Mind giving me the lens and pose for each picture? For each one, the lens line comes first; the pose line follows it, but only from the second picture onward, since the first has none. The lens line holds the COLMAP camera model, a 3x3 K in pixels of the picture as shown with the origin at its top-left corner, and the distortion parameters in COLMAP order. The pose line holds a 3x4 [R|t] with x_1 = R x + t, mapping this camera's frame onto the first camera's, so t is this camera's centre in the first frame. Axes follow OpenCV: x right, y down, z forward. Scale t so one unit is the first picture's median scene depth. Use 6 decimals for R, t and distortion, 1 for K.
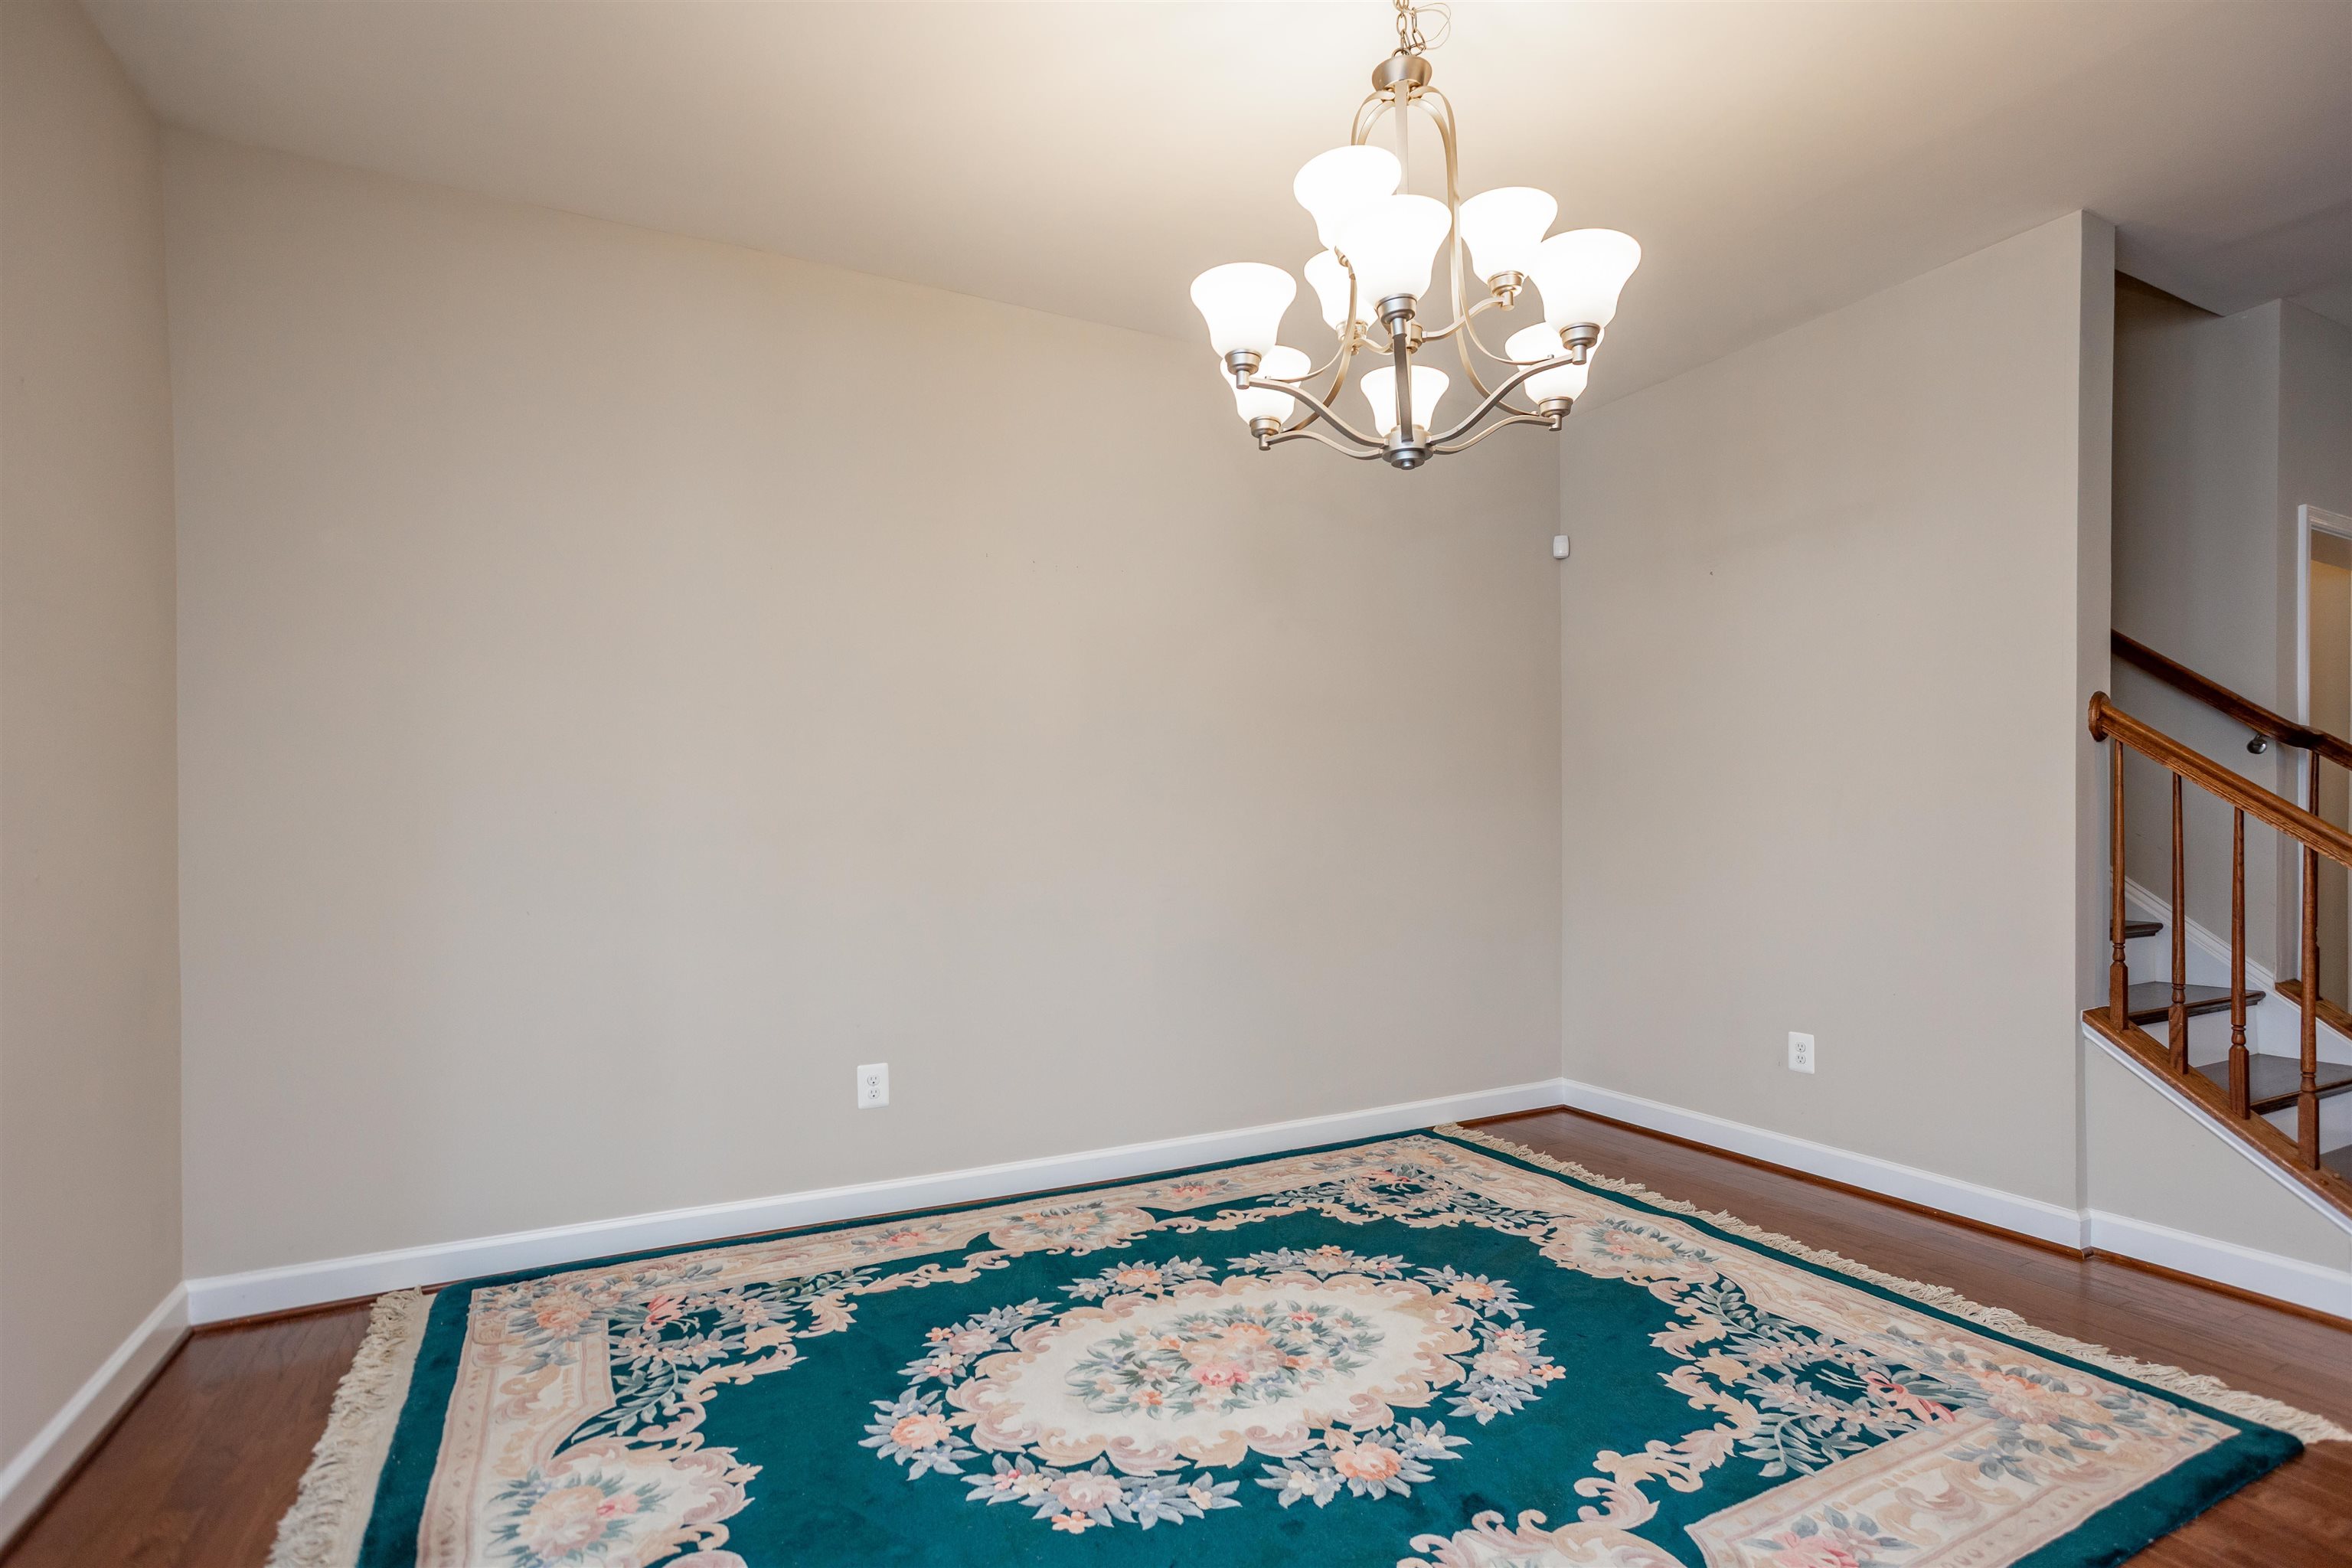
lens RADIAL K [[1141.4, 0, 1176.8], [0, 1141.4, 803.8], [0, 0, 1]] dist [-0.018998, 0.013008]
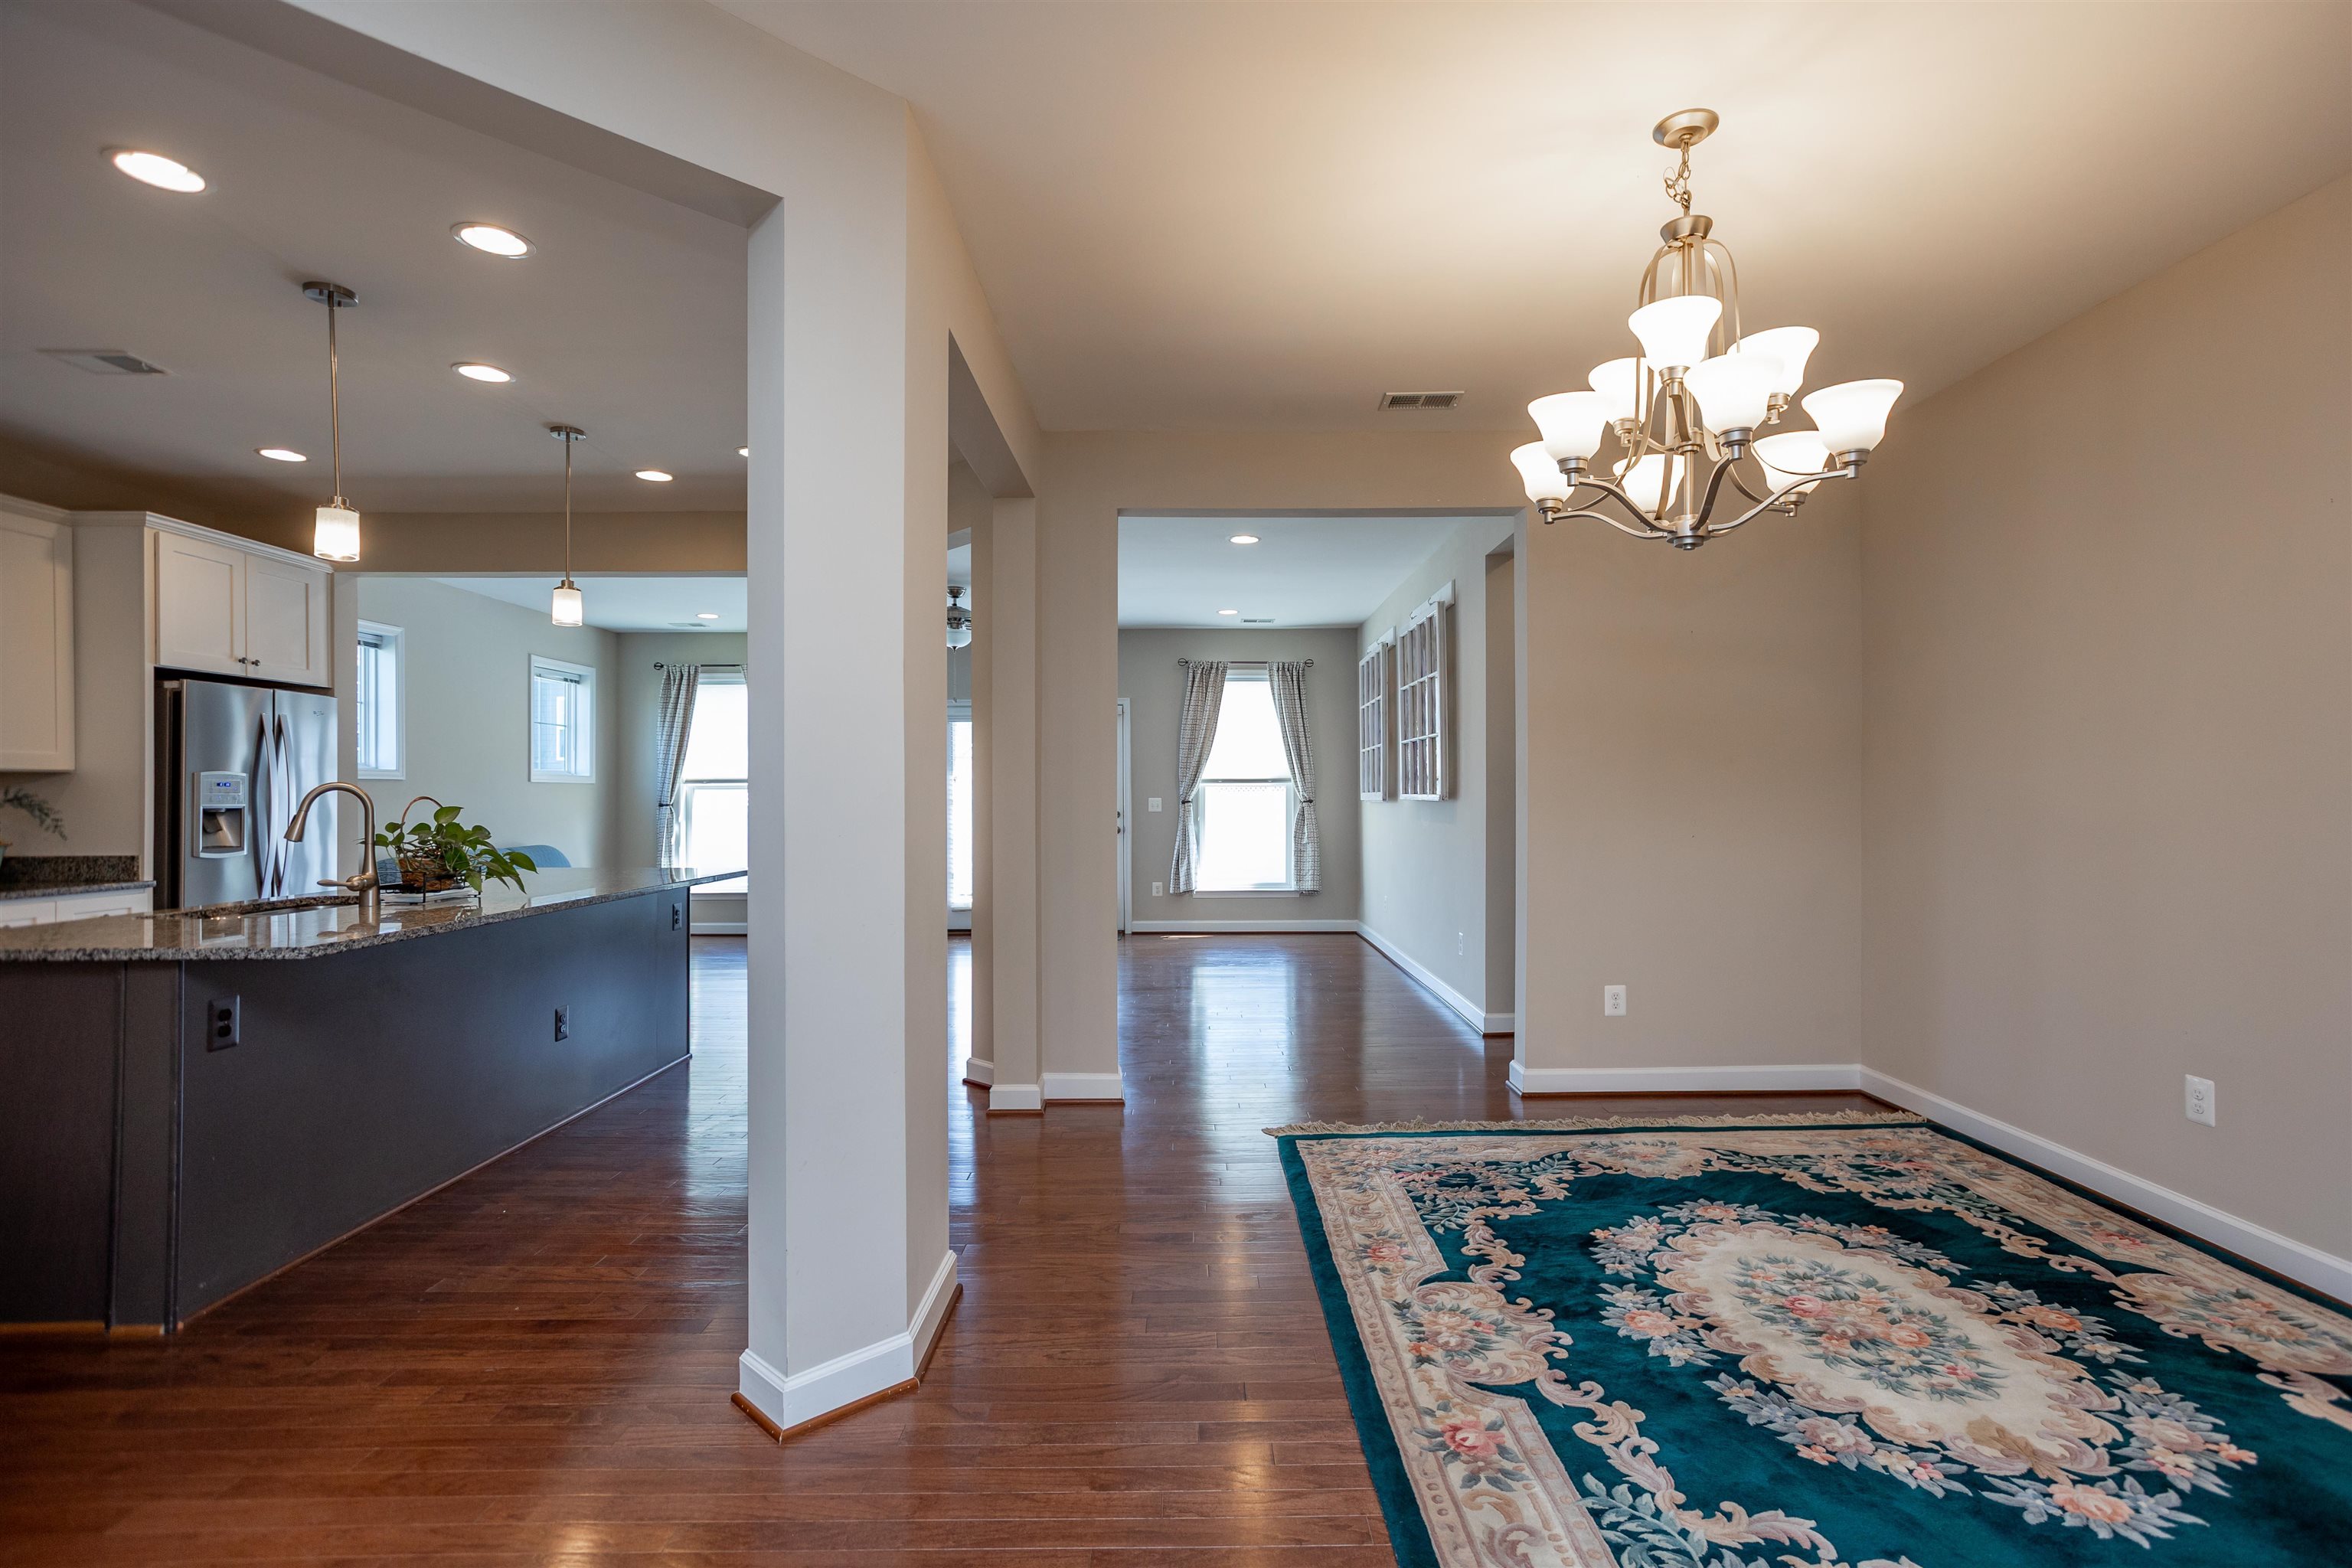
lens RADIAL K [[1141.4, 0, 1189.4], [0, 1141.4, 789.2], [0, 0, 1]] dist [-0.018998, 0.013008]
pose [[-0.458807, 0.000794, -0.888535, 1.264032], [0.021834, 0.999708, -0.010381, -0.024425], [0.888267, -0.024163, -0.458691, 0.920451]]
